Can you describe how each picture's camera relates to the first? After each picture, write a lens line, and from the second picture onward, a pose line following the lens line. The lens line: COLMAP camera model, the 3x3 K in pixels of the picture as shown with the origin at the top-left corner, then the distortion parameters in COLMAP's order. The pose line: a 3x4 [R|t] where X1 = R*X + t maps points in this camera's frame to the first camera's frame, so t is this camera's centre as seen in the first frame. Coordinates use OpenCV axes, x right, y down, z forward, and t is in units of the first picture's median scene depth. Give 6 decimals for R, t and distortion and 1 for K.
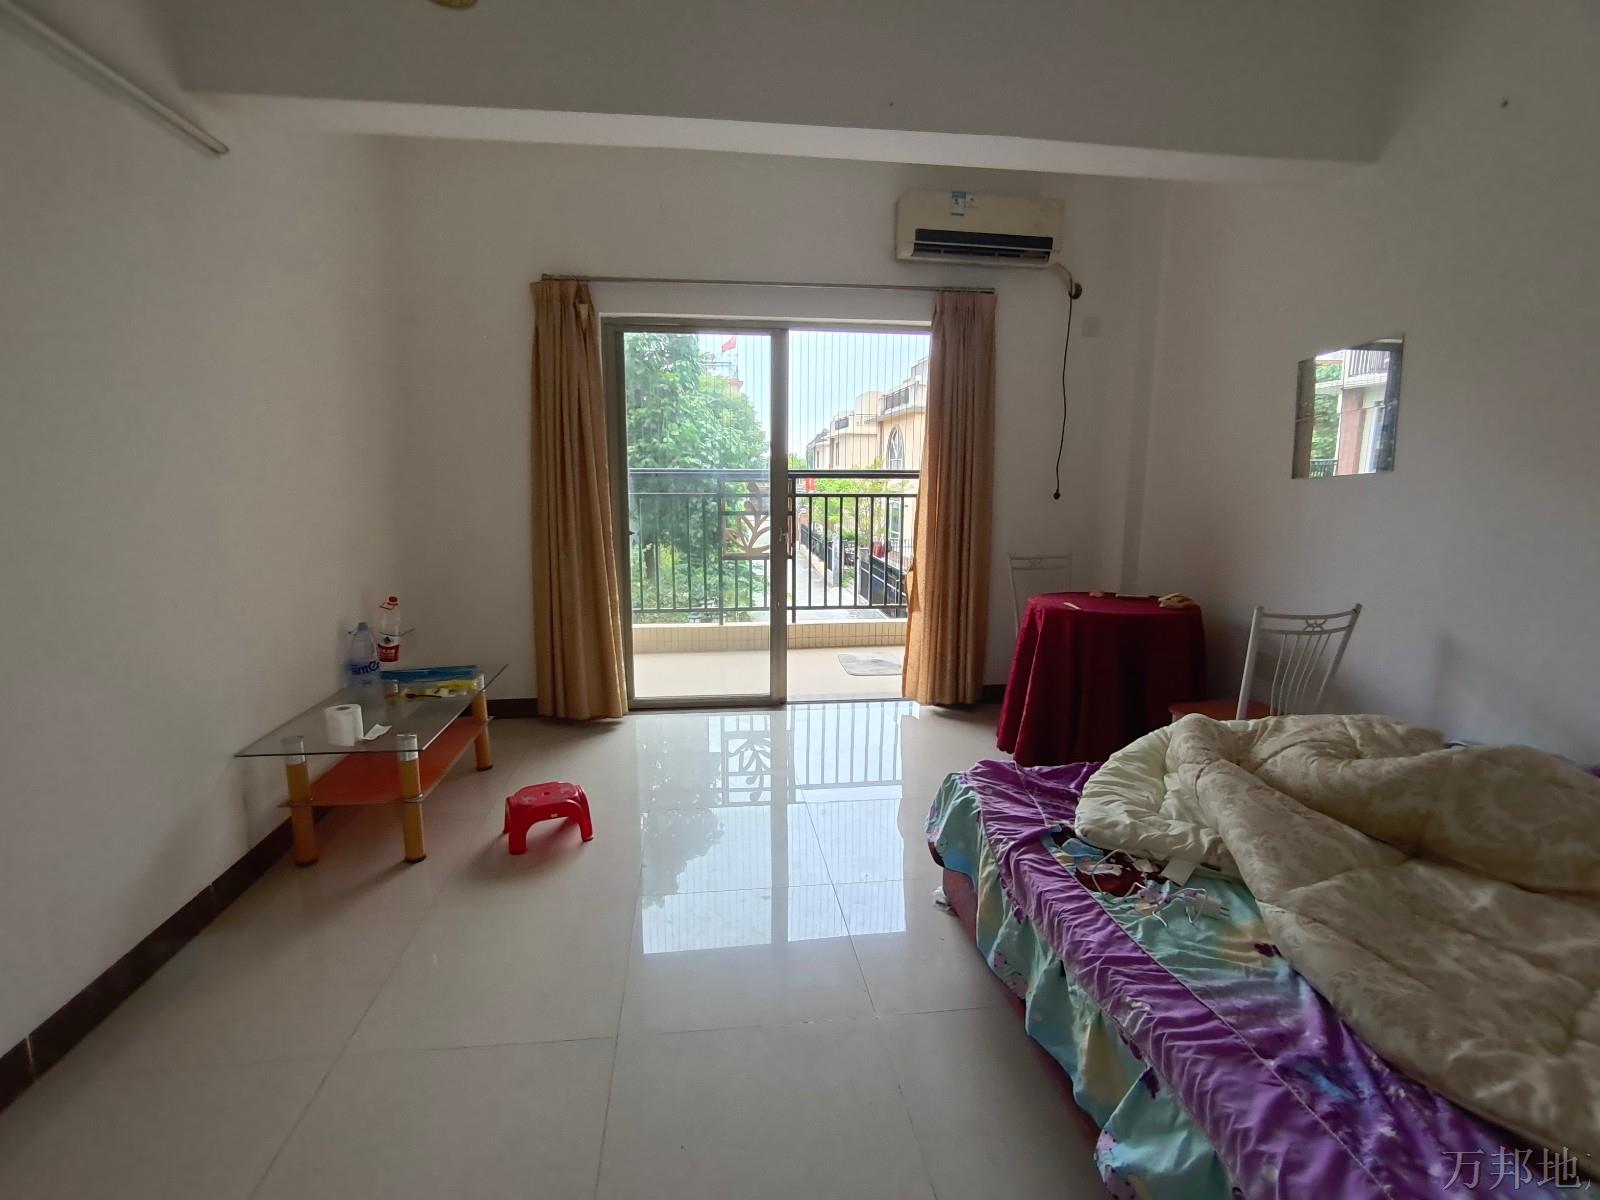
lens RADIAL K [[746.2, 0, 800.0], [0, 746.2, 600.0], [0, 0, 1]] dist [-0.018879, -0.000218]
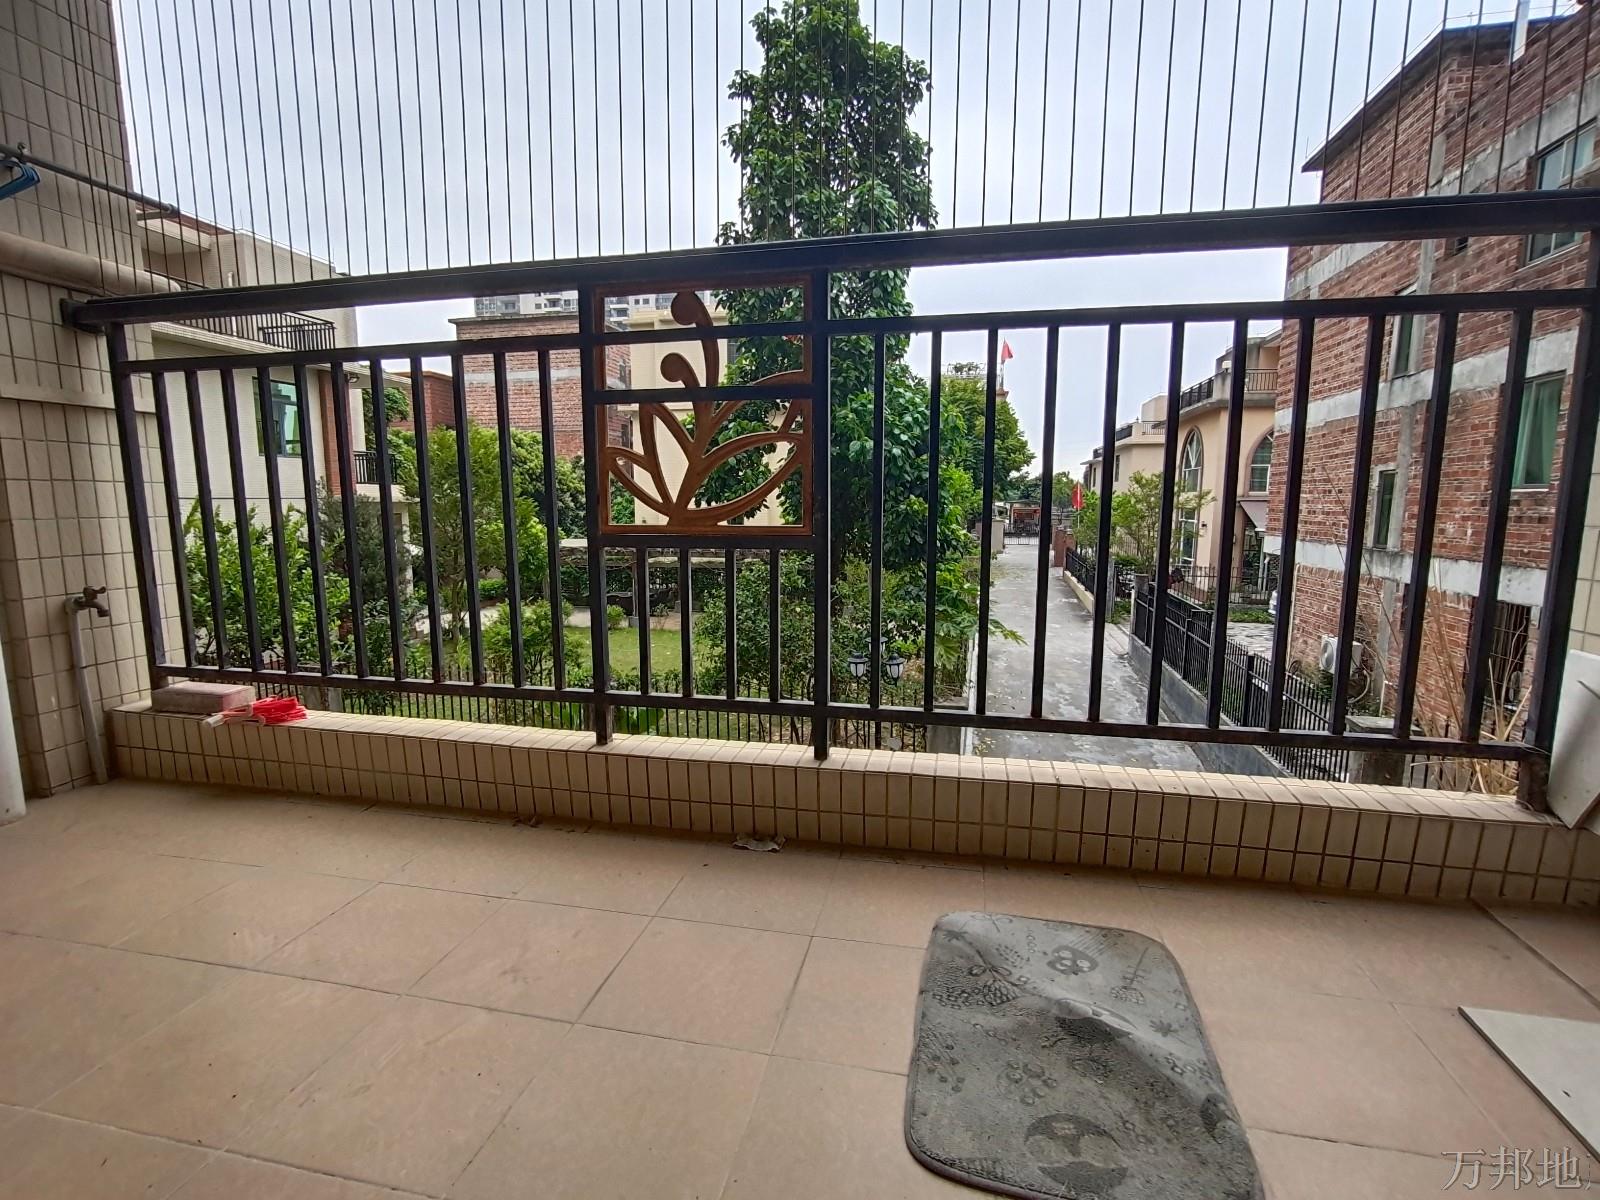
lens RADIAL K [[746.2, 0, 800.0], [0, 746.2, 600.0], [0, 0, 1]] dist [-0.018879, -0.000218]
pose [[0.938066, 0.044003, -0.343651, 0.115876], [-0.055467, 0.998182, -0.023595, -0.035576], [0.341988, 0.041195, 0.938801, 0.951020]]
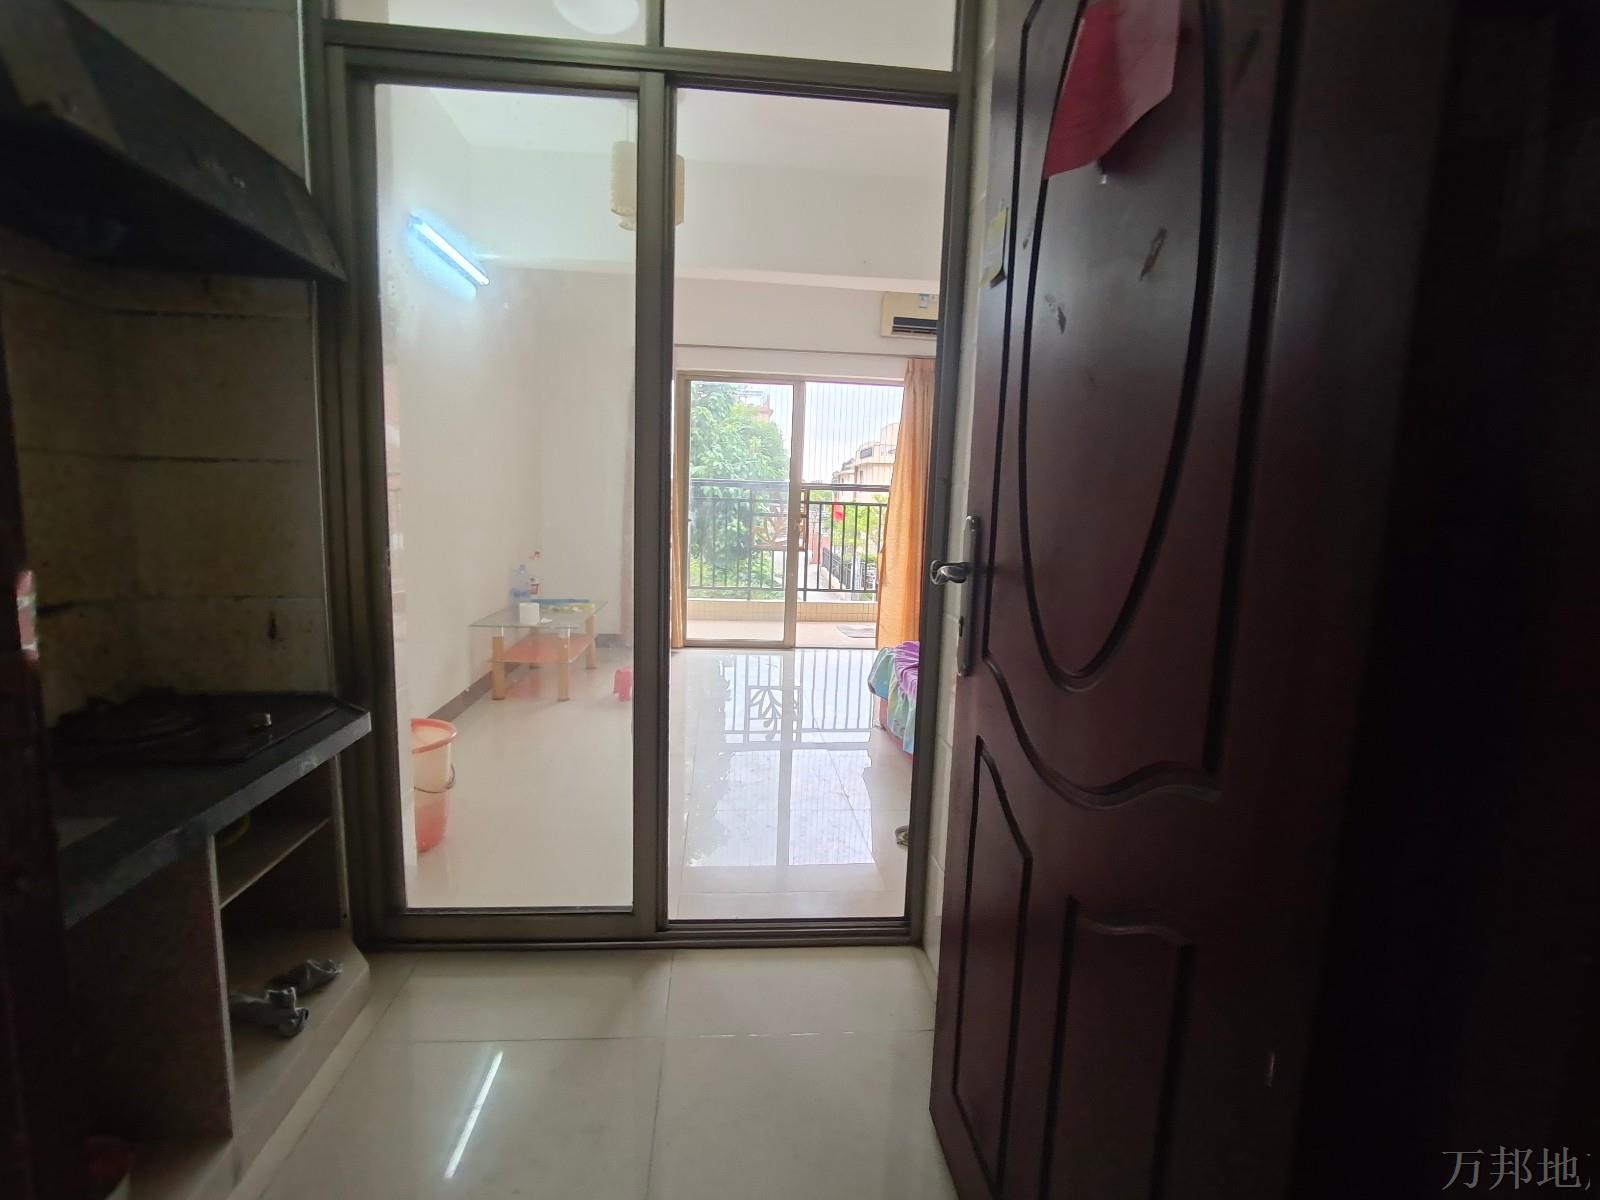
lens RADIAL K [[741.6, 0, 790.3], [0, 741.6, 597.9], [0, 0, 1]] dist [0.000880, -0.000007]
pose [[0.998510, 0.034920, -0.041936, 0.021523], [-0.036472, 0.998655, -0.036839, 0.076899], [0.040594, 0.038314, 0.998441, -0.296375]]
